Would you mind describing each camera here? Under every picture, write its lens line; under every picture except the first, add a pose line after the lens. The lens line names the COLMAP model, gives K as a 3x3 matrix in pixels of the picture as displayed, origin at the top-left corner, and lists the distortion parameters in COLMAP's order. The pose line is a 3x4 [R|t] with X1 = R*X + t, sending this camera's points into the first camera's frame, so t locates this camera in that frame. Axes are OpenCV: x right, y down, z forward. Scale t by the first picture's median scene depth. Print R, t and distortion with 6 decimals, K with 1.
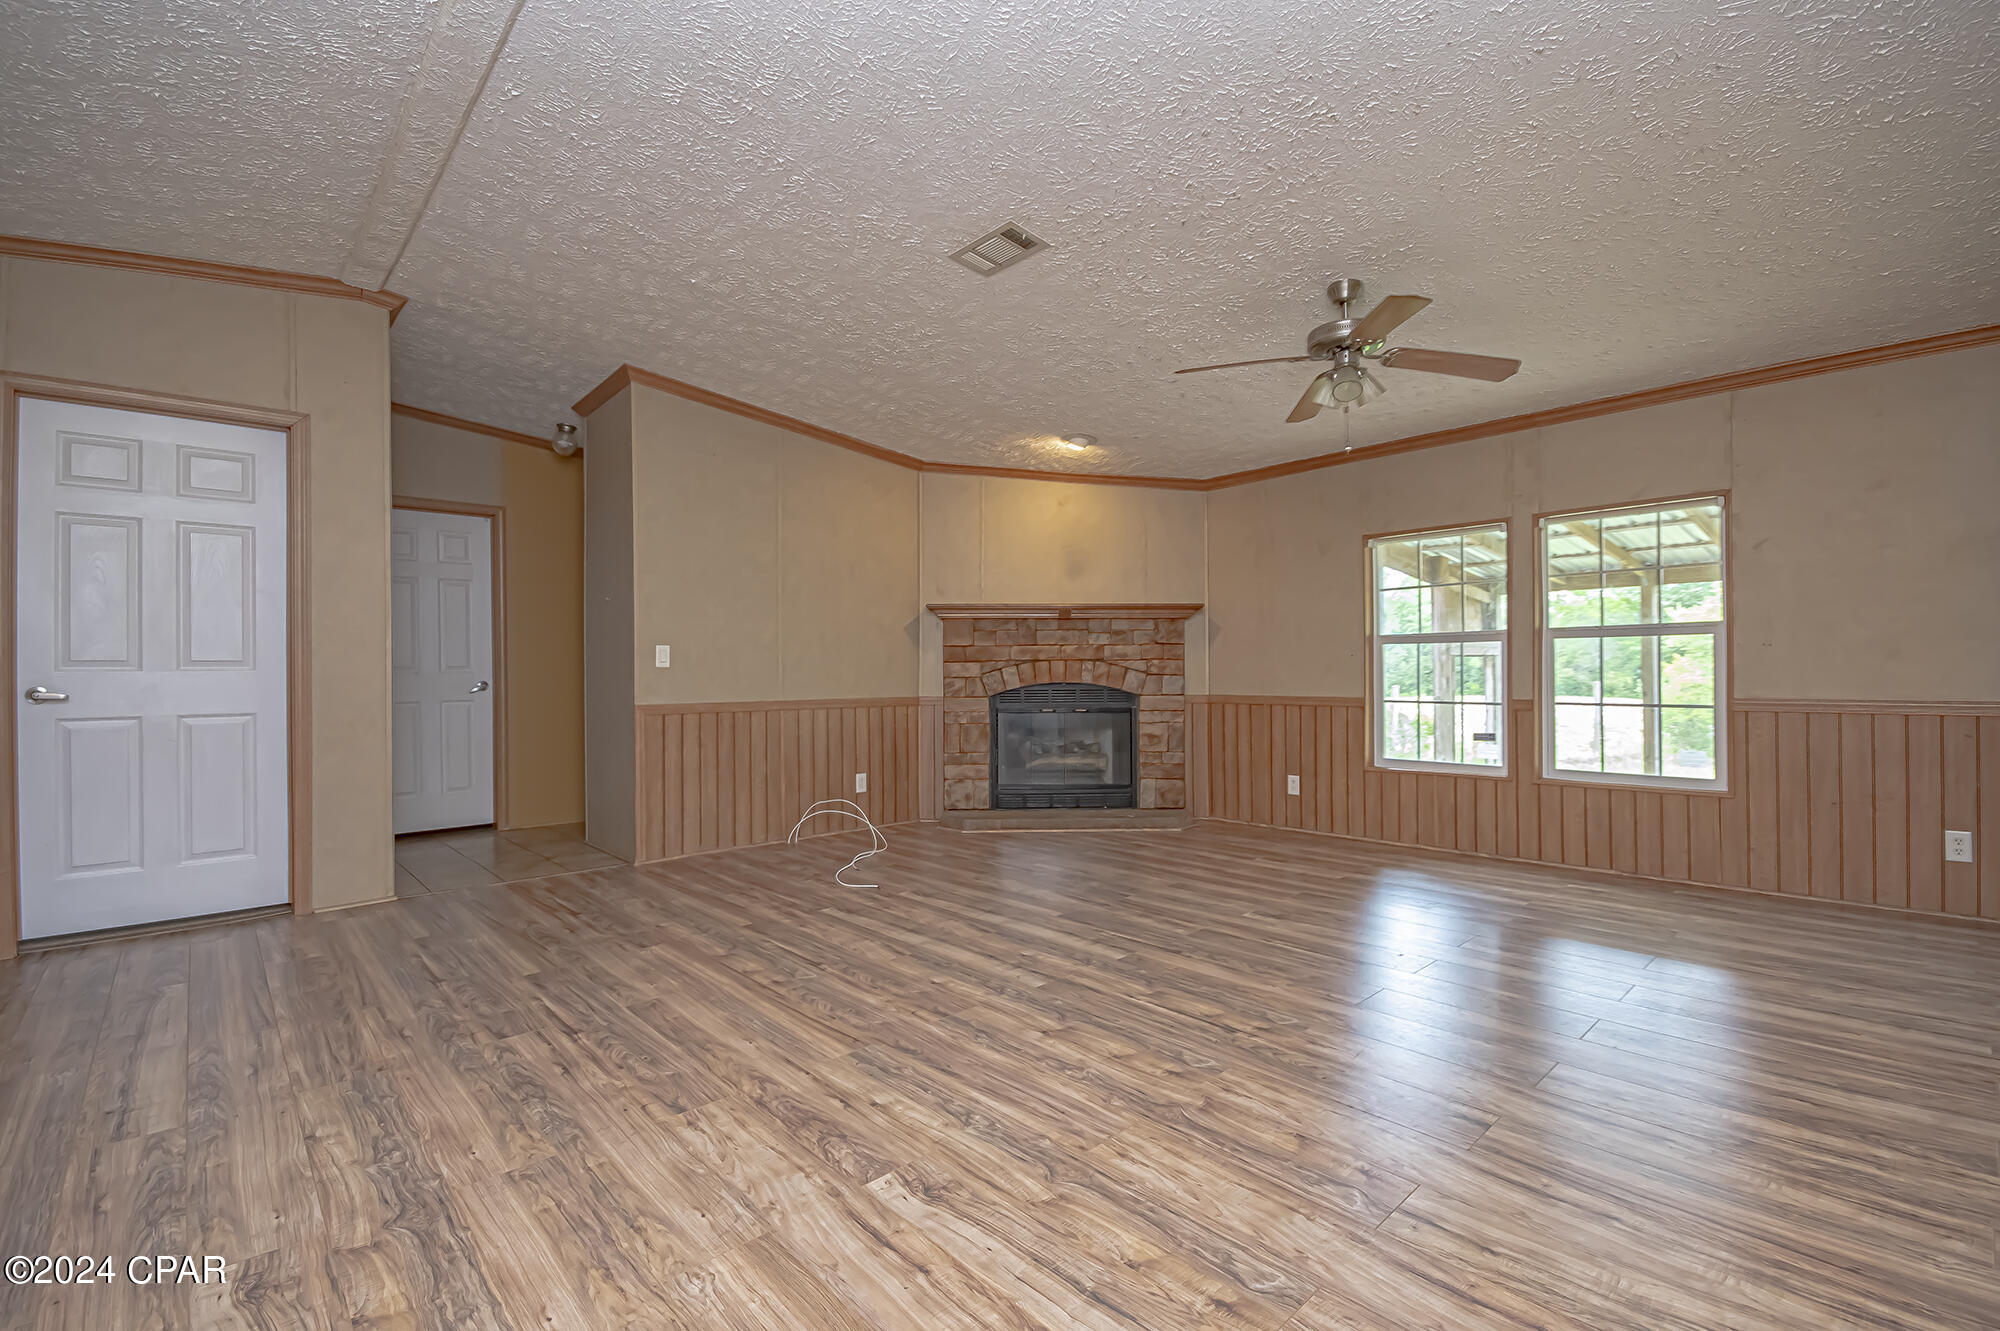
lens RADIAL K [[876.7, 0, 1009.3], [0, 876.7, 669.6], [0, 0, 1]] dist [0.008209, -0.009551]
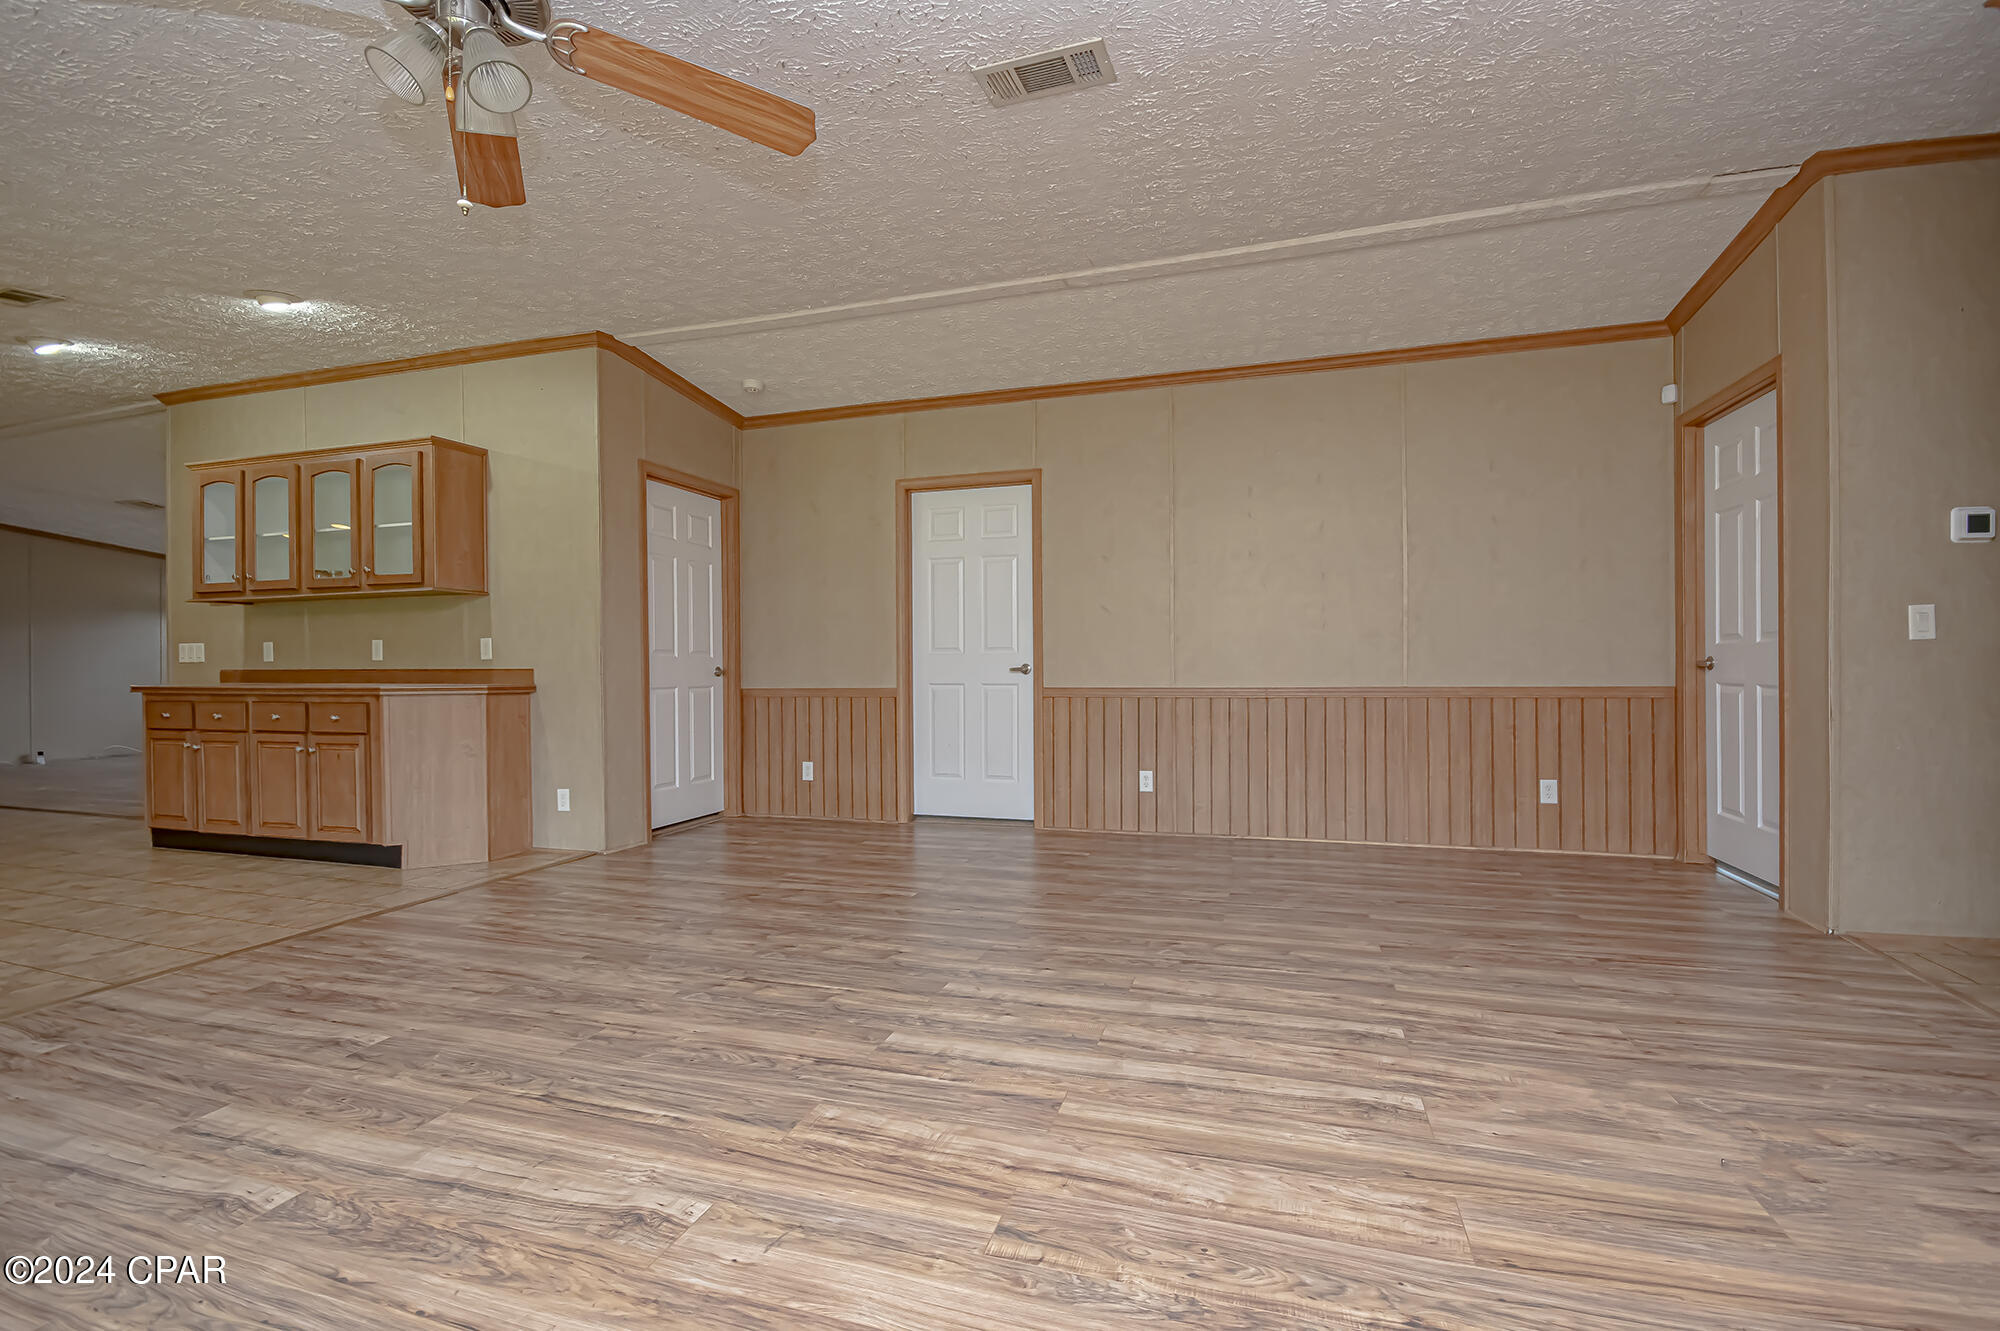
lens RADIAL K [[876.7, 0, 1015.0], [0, 876.7, 670.9], [0, 0, 1]] dist [0.008209, -0.009551]
pose [[-0.863782, 0.025145, -0.503237, 0.396532], [0.022448, 0.999683, 0.011420, 0.004431], [0.503365, -0.001432, -0.864073, 1.660970]]
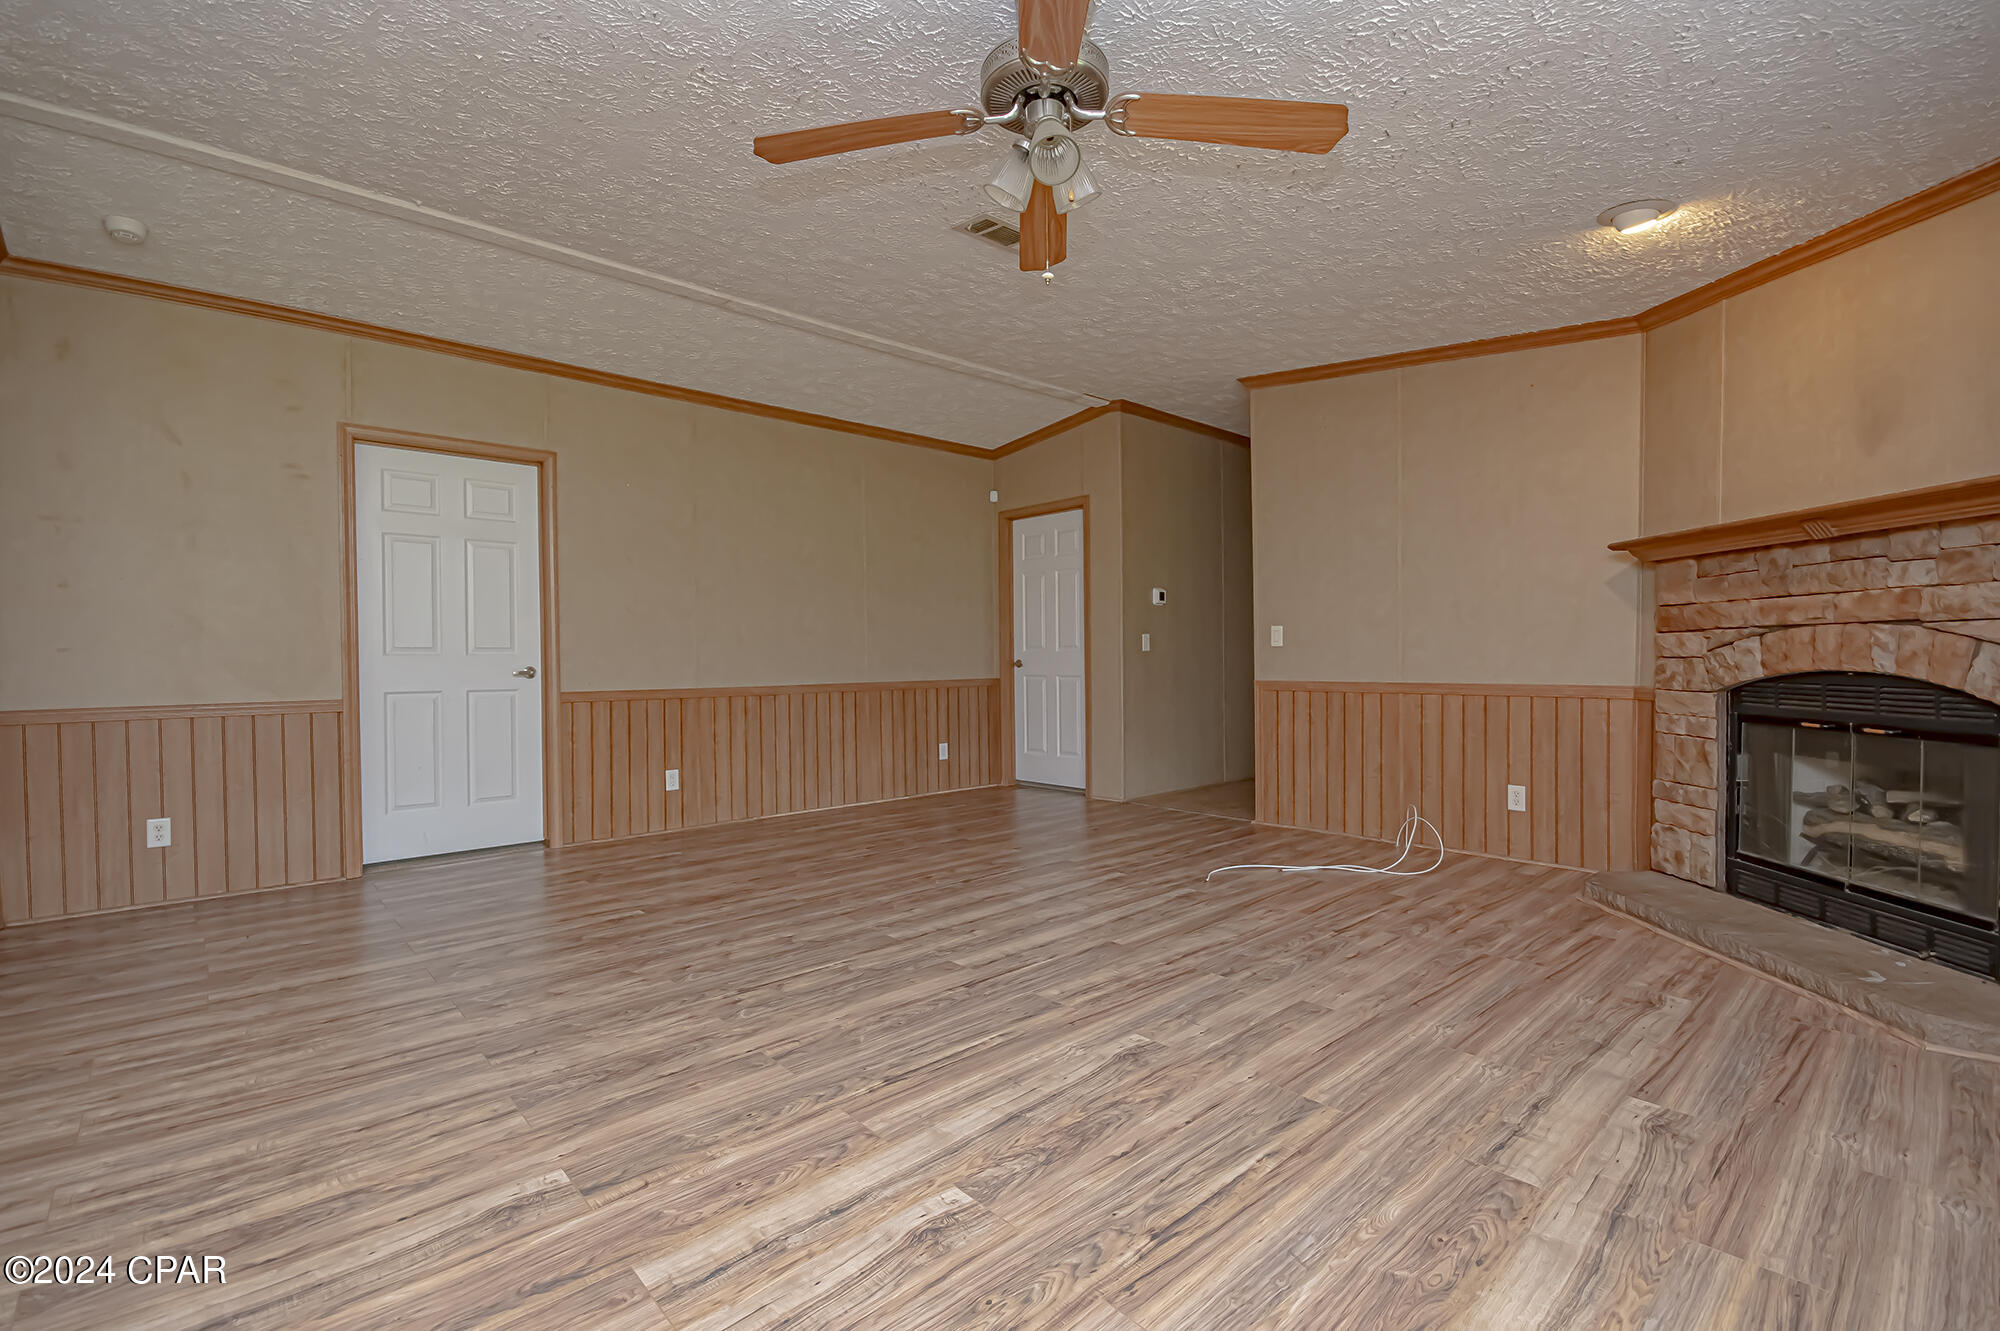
lens RADIAL K [[876.7, 0, 1012.0], [0, 876.7, 669.2], [0, 0, 1]] dist [0.008209, -0.009551]
pose [[-0.001155, 0.024698, -0.999694, 1.028574], [0.015661, 0.999573, 0.024677, -0.008976], [0.999877, -0.015628, -0.001542, 1.032923]]
